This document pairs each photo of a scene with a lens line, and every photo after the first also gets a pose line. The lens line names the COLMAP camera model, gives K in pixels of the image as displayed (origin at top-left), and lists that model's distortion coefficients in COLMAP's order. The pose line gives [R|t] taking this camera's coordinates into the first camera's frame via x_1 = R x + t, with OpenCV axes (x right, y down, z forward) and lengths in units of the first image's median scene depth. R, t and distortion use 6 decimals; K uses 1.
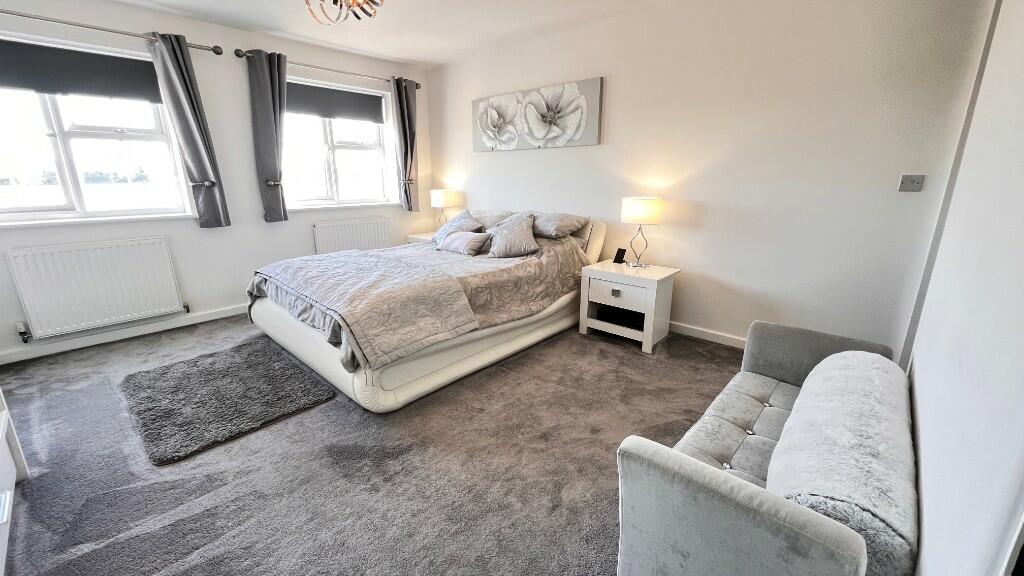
lens RADIAL K [[409.5, 0, 505.1], [0, 409.5, 286.3], [0, 0, 1]] dist [-0.003732, -0.000620]
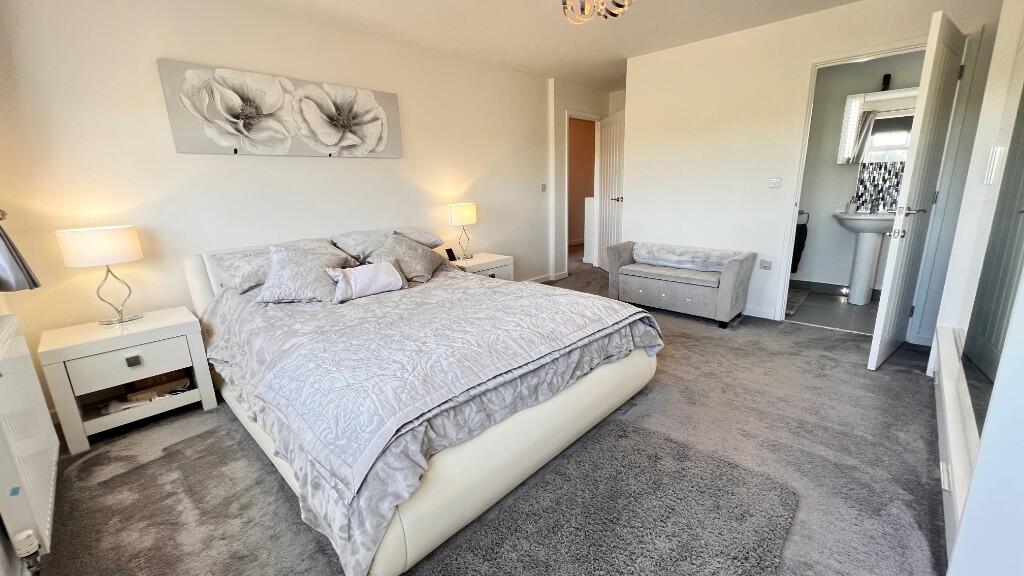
lens RADIAL K [[409.5, 0, 503.9], [0, 409.5, 286.8], [0, 0, 1]] dist [-0.003732, -0.000620]
pose [[0.036206, -0.243226, 0.969294, -0.794866], [0.278057, 0.934081, 0.224004, -0.188802], [-0.959882, 0.261409, 0.101450, 0.681403]]
